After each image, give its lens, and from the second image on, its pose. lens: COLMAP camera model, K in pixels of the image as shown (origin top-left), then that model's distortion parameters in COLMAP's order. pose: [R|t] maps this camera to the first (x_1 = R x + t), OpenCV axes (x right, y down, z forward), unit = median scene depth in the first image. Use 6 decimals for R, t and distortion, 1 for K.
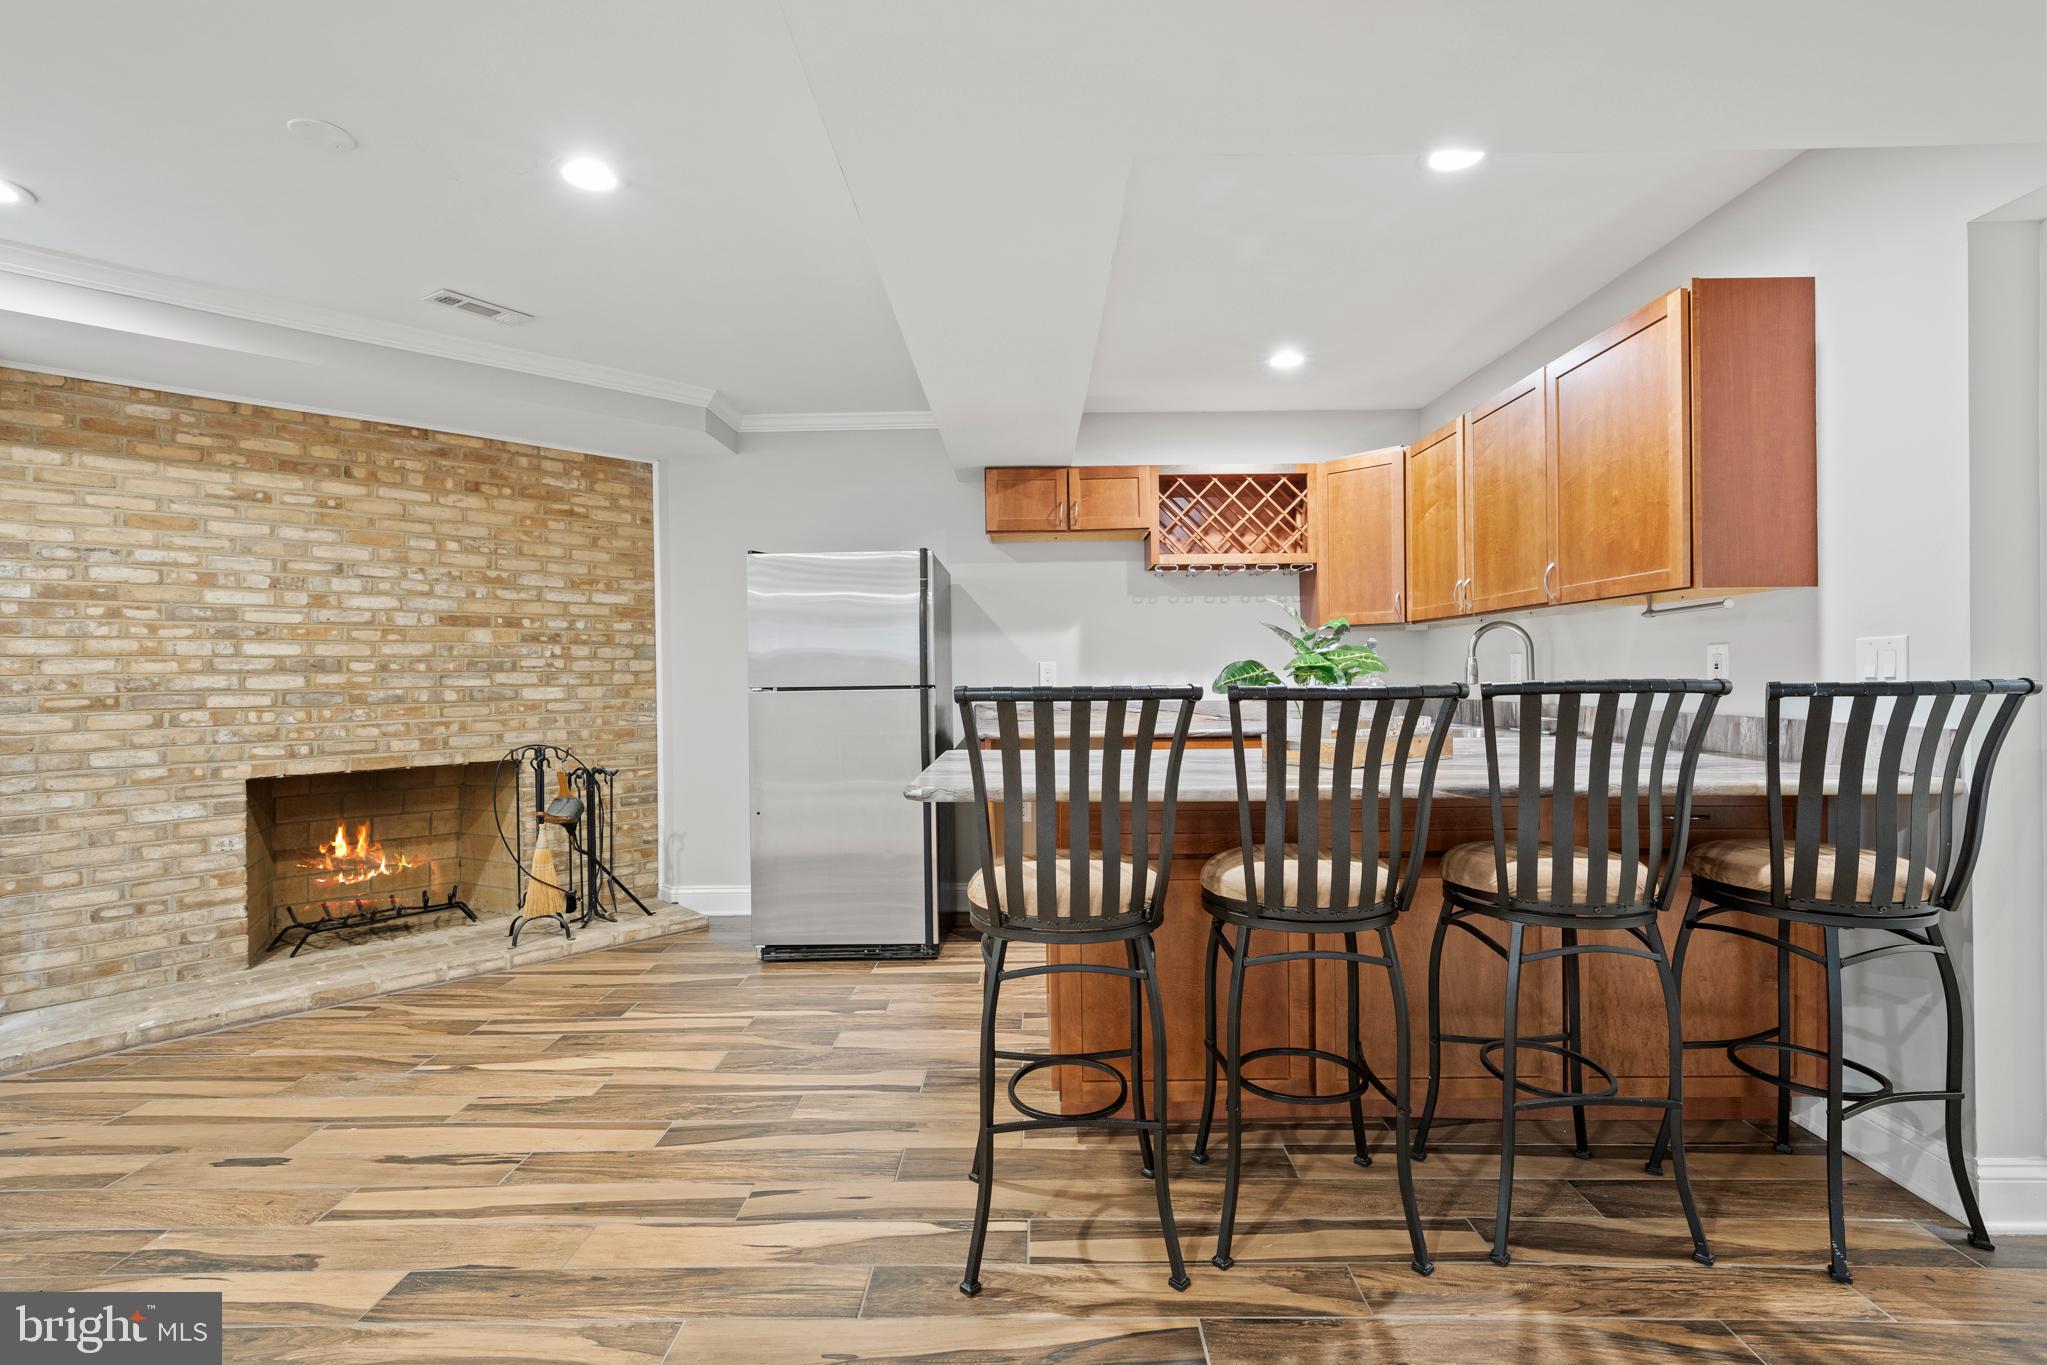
lens RADIAL K [[914.8, 0, 1033.6], [0, 914.8, 677.0], [0, 0, 1]] dist [-0.004144, 0.001523]
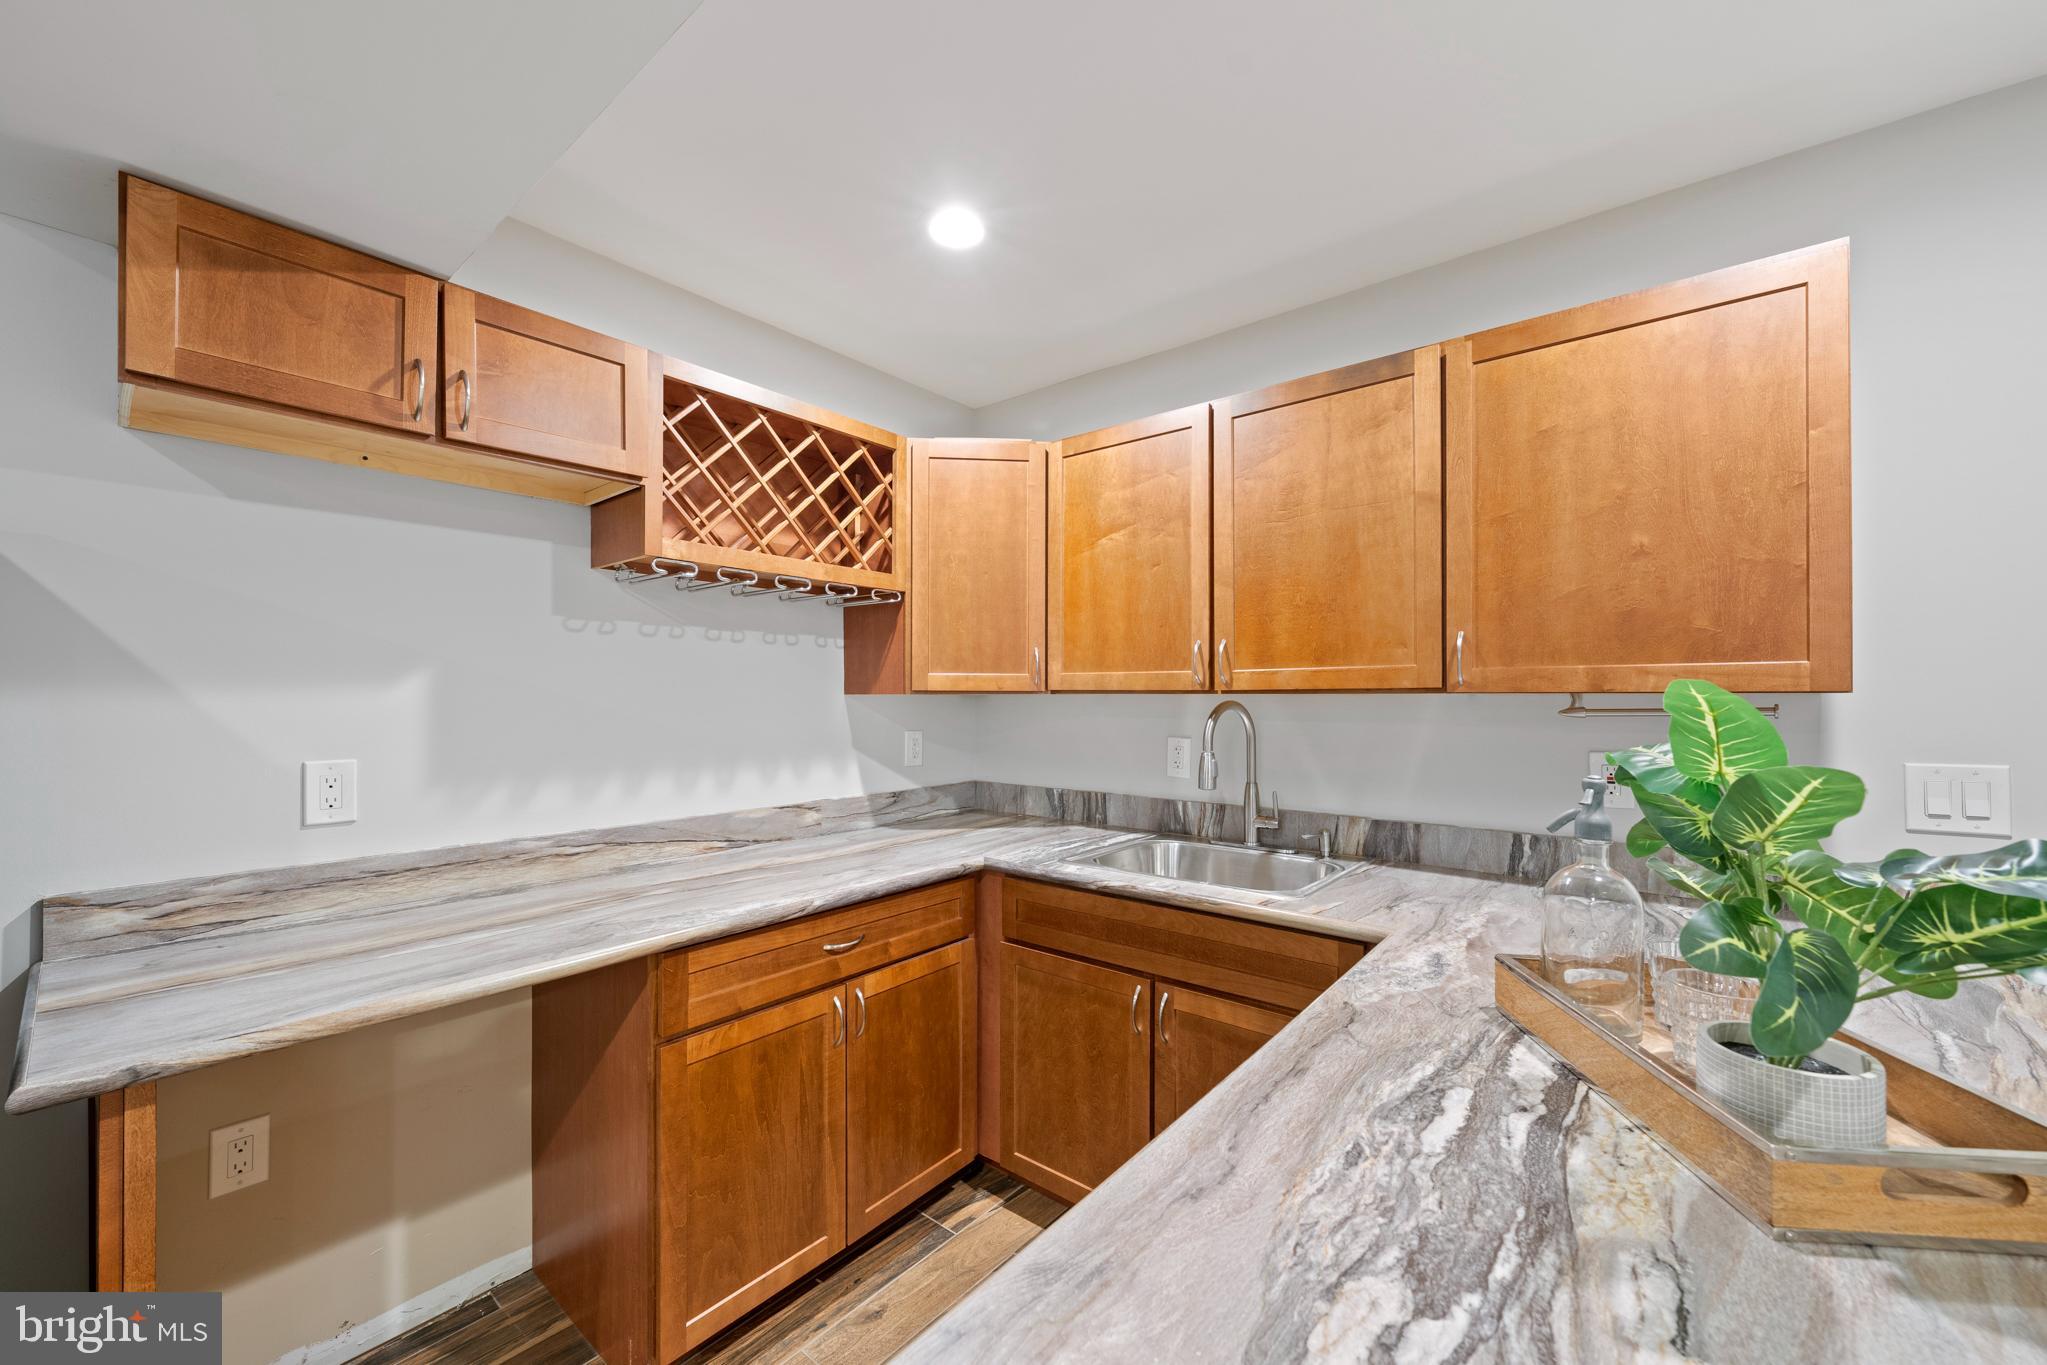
lens RADIAL K [[776.6, 0, 1008.0], [0, 776.6, 689.9], [0, 0, 1]] dist [0.000942, 0.000009]
pose [[0.642001, 0.017484, 0.766505, -0.071009], [-0.006489, 0.999828, -0.017371, -0.055497], [-0.766677, 0.006178, 0.642004, 0.705211]]
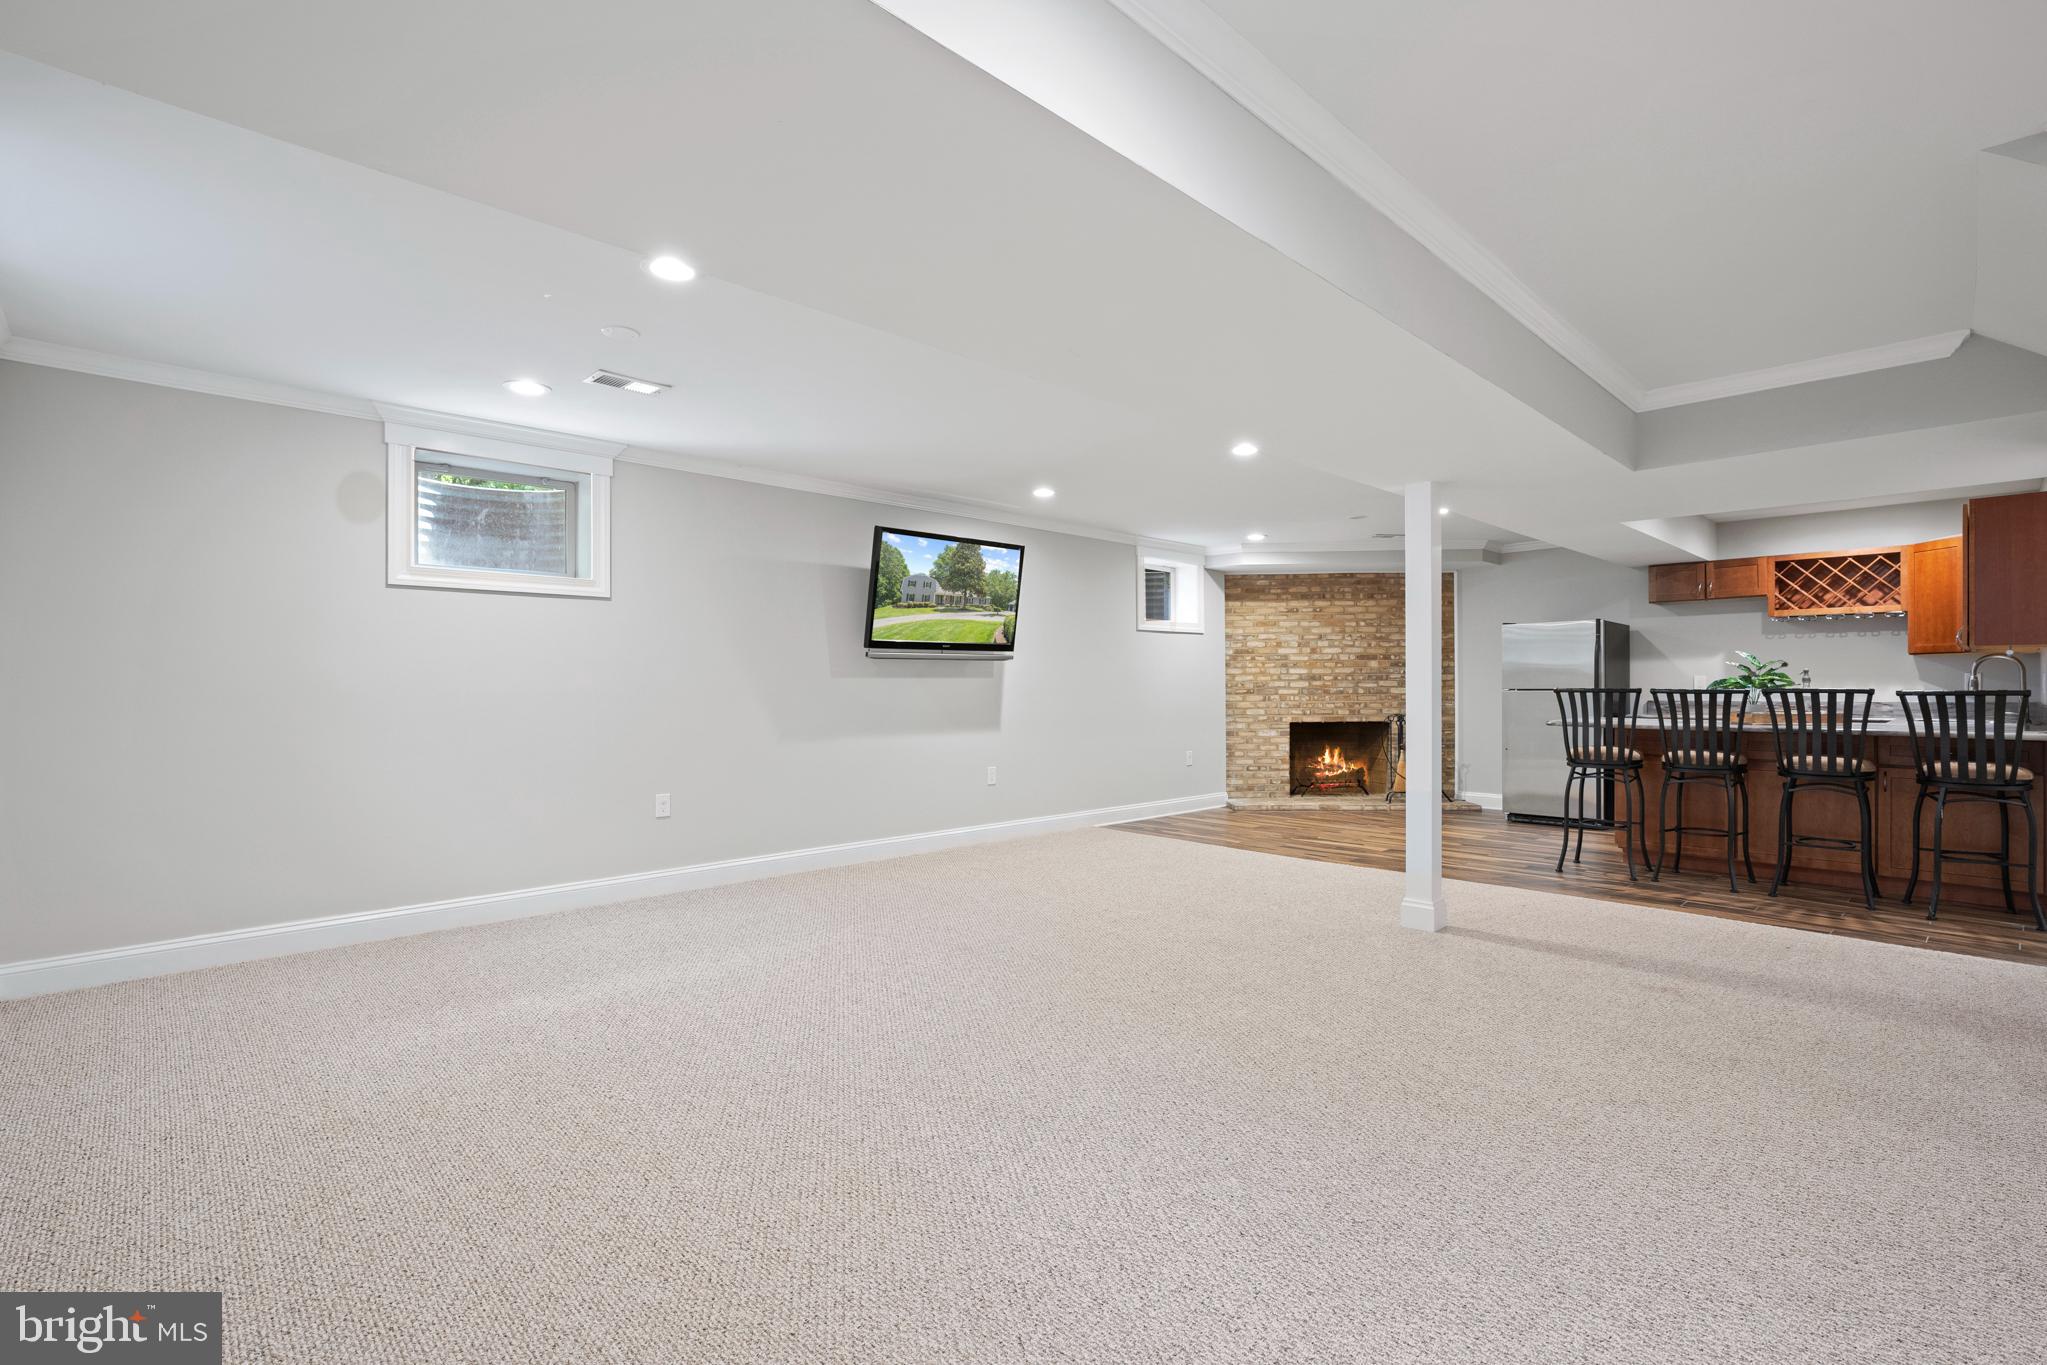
lens RADIAL K [[914.8, 0, 1022.0], [0, 914.8, 688.0], [0, 0, 1]] dist [-0.004144, 0.001523]
pose [[0.685715, 0.011457, -0.727780, 0.478212], [-0.006008, 0.999931, 0.010080, -0.004881], [0.727845, -0.002540, 0.685737, -1.291708]]
